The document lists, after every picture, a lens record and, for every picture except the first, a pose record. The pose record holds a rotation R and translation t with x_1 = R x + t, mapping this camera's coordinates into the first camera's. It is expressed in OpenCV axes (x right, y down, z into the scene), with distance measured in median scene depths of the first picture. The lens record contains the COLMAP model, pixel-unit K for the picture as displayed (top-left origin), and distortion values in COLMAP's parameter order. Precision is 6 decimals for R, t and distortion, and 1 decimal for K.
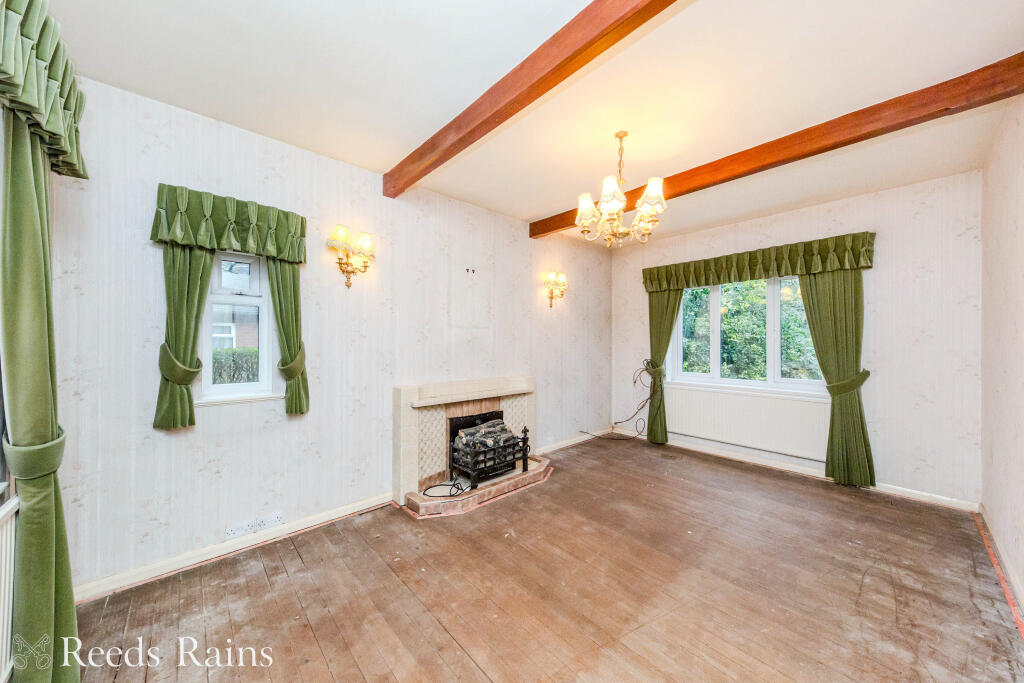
lens RADIAL K [[358.5, 0, 512.0], [0, 358.5, 341.5], [0, 0, 1]] dist [0.023461, 0.000062]
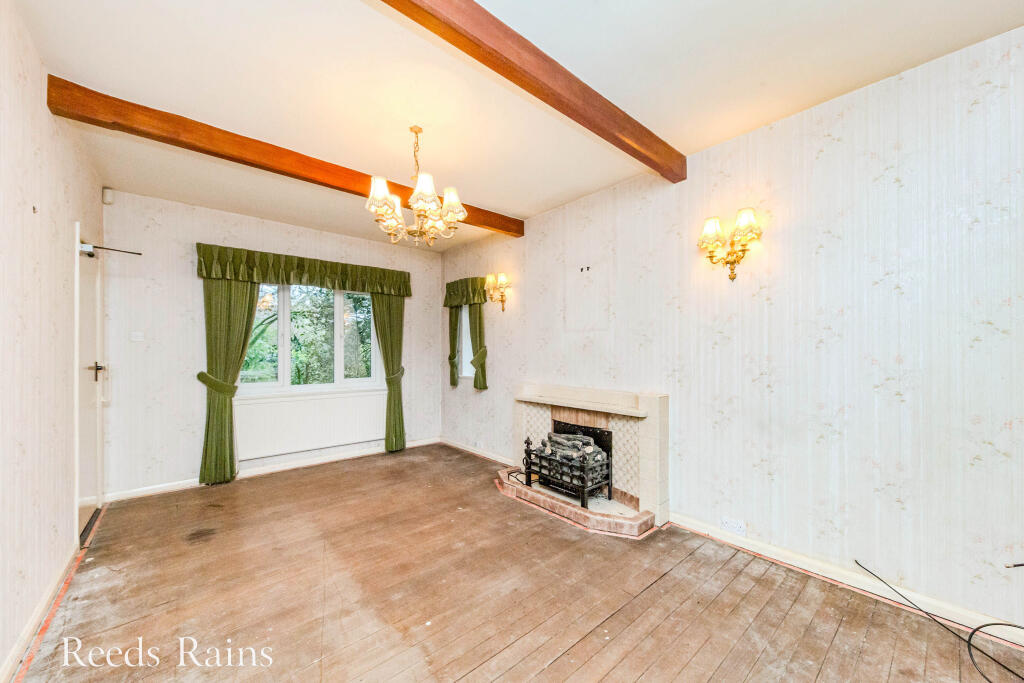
lens RADIAL K [[373.3, 0, 511.8], [0, 373.3, 350.1], [0, 0, 1]] dist [0.015393, -0.000045]
pose [[-0.027959, -0.008146, -0.999576, 0.950339], [0.004422, 0.999956, -0.008273, 0.020229], [0.999599, -0.004651, -0.027921, 0.940694]]
